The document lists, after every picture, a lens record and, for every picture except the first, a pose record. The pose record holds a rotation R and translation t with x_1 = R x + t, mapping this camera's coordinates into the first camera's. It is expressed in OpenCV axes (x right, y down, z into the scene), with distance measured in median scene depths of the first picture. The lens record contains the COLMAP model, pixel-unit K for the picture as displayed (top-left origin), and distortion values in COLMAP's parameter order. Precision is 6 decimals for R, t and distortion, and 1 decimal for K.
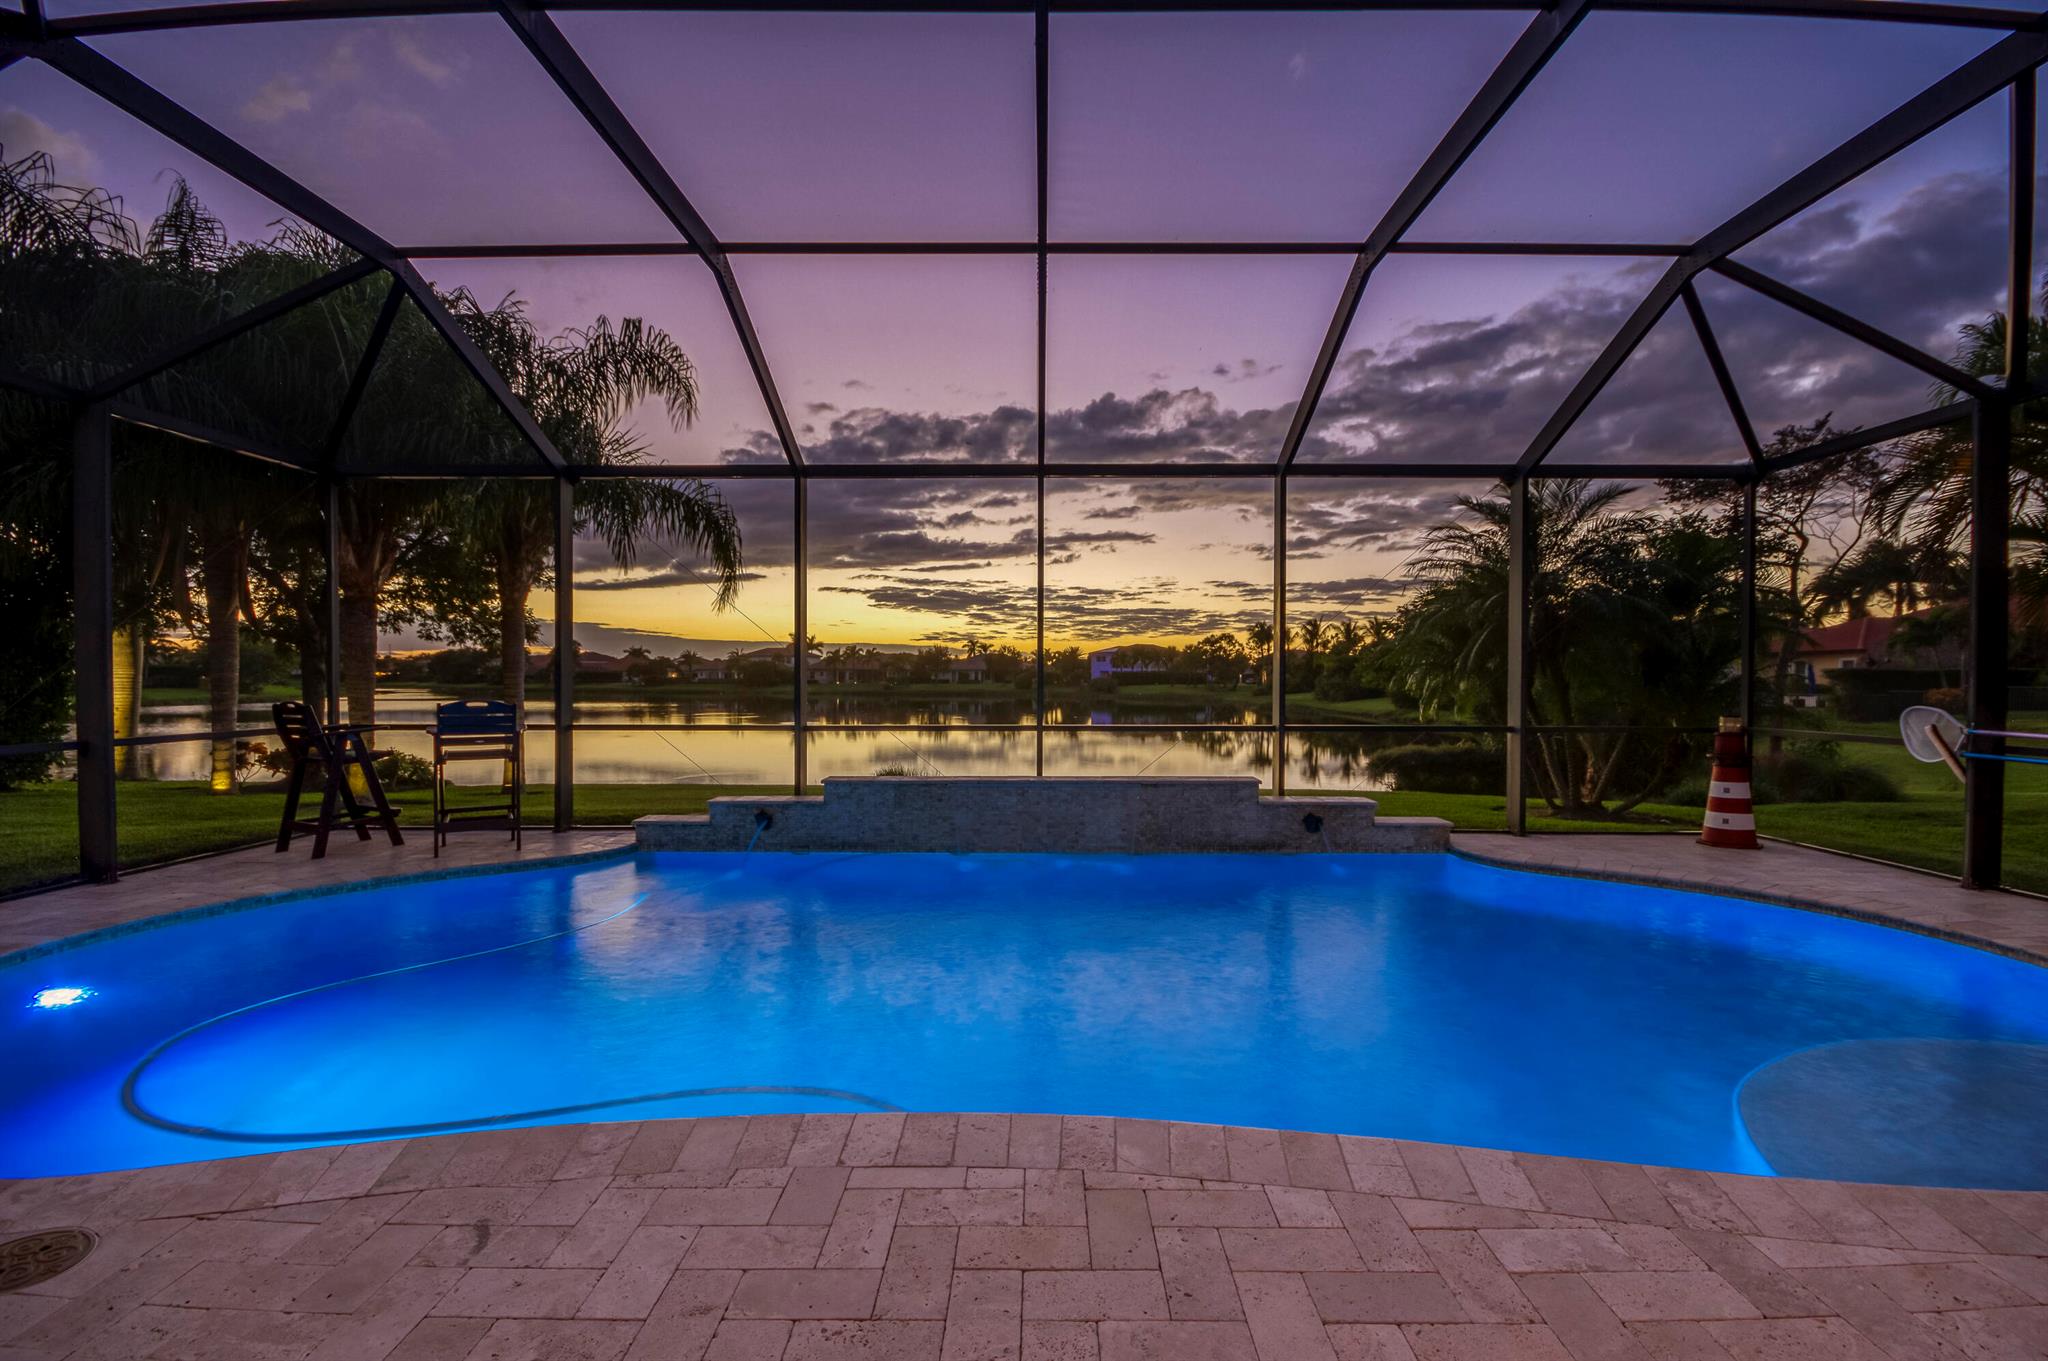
lens RADIAL K [[900.2, 0, 1034.9], [0, 900.2, 700.8], [0, 0, 1]] dist [-0.008903, -0.000012]
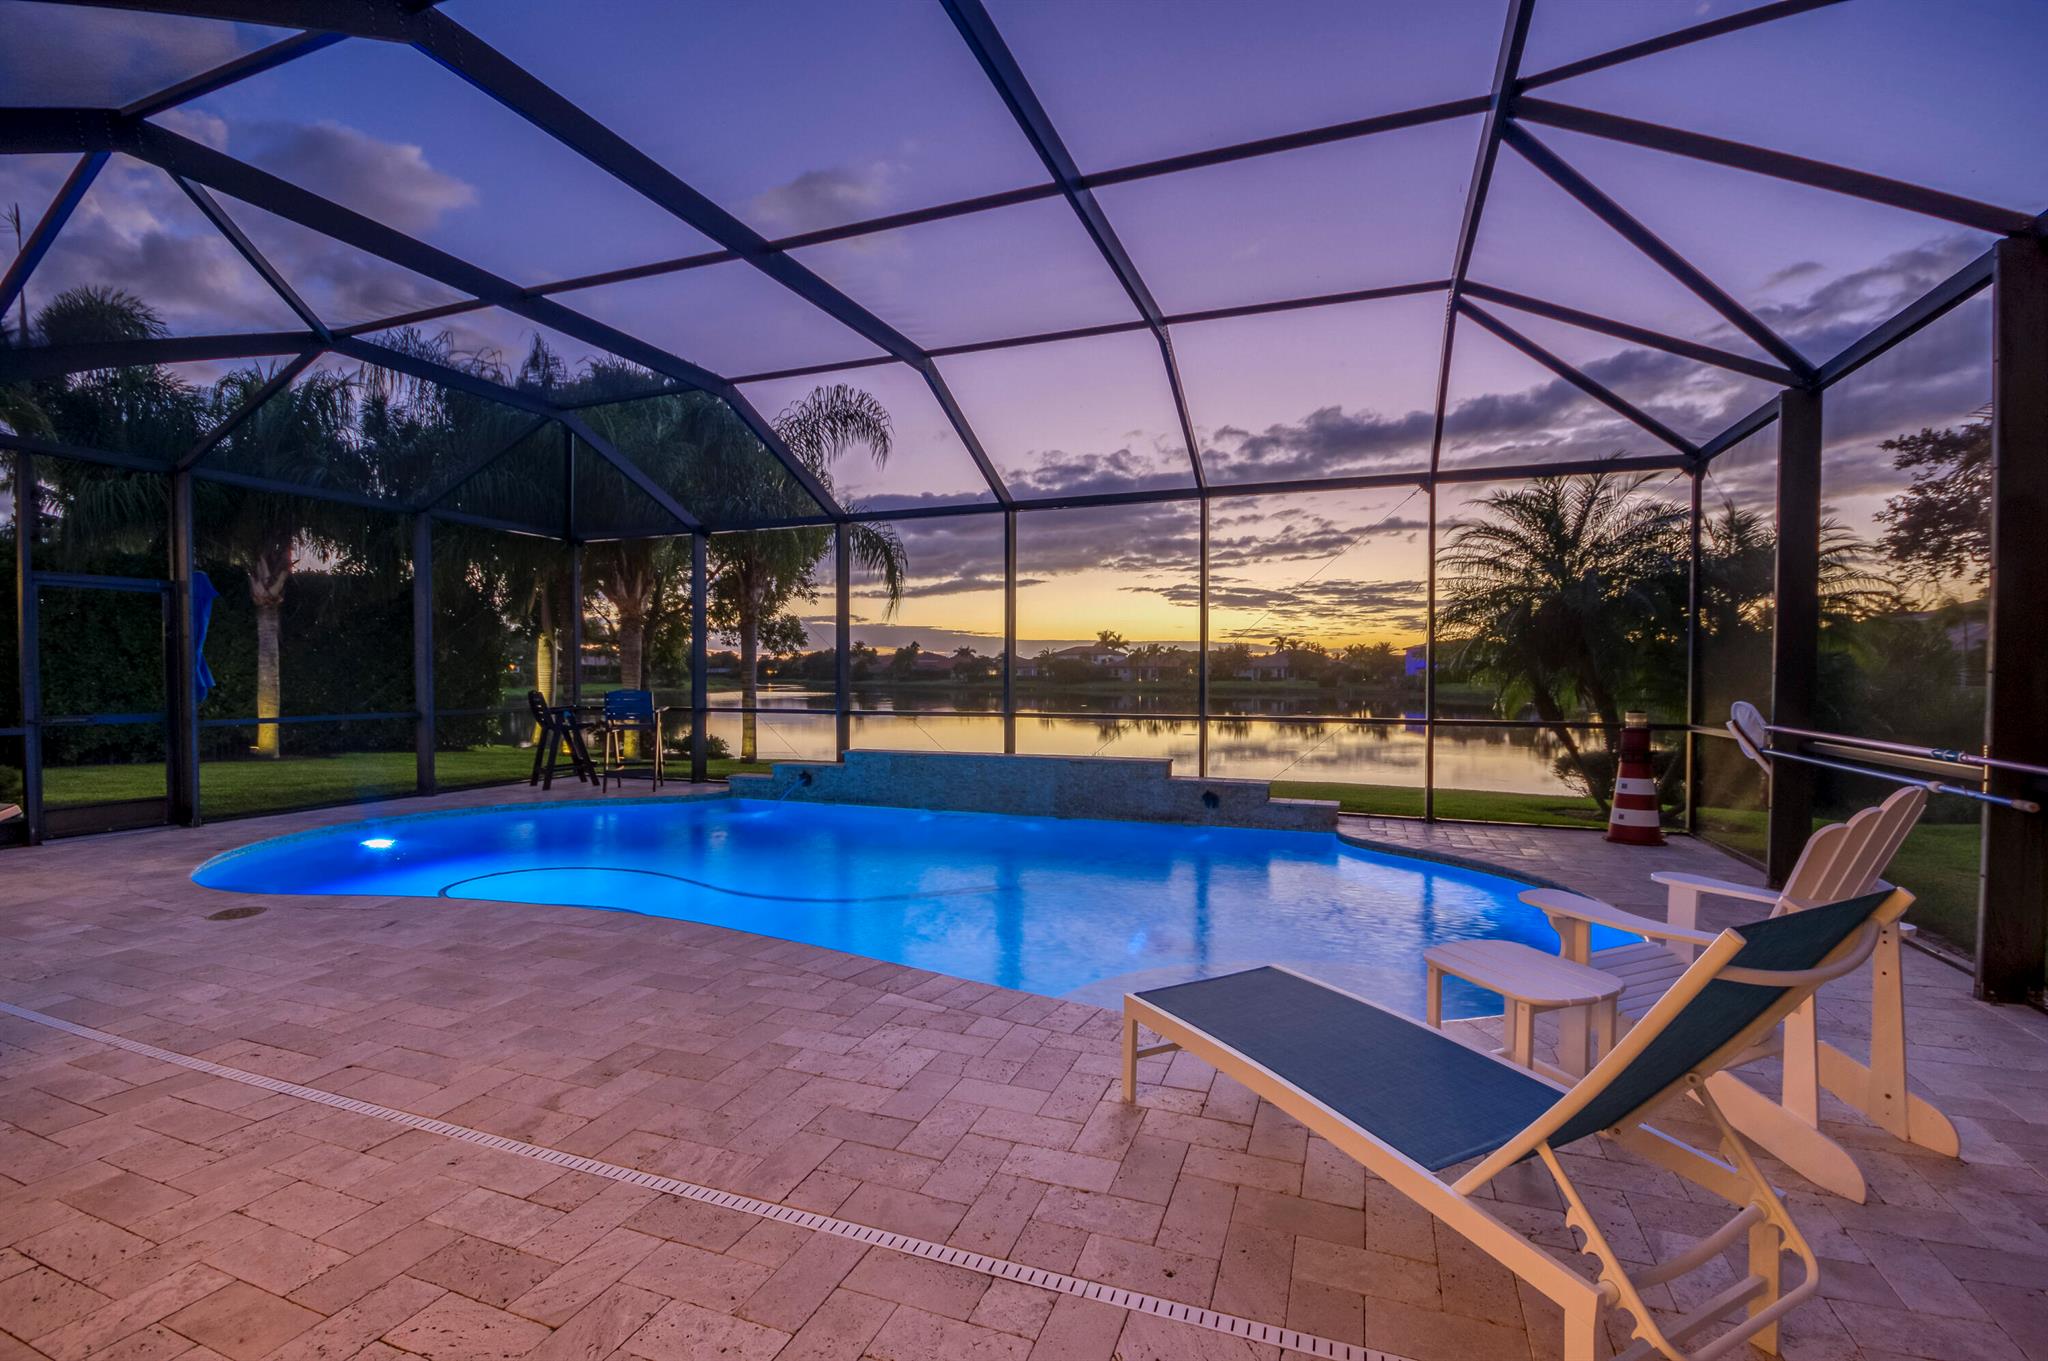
lens RADIAL K [[900.2, 0, 1034.9], [0, 900.2, 700.8], [0, 0, 1]] dist [-0.008903, -0.000012]
pose [[0.939872, 0.009198, -0.341402, 0.235720], [-0.008199, 0.999957, 0.004369, 0.002771], [0.341427, -0.001307, 0.939907, -0.077866]]
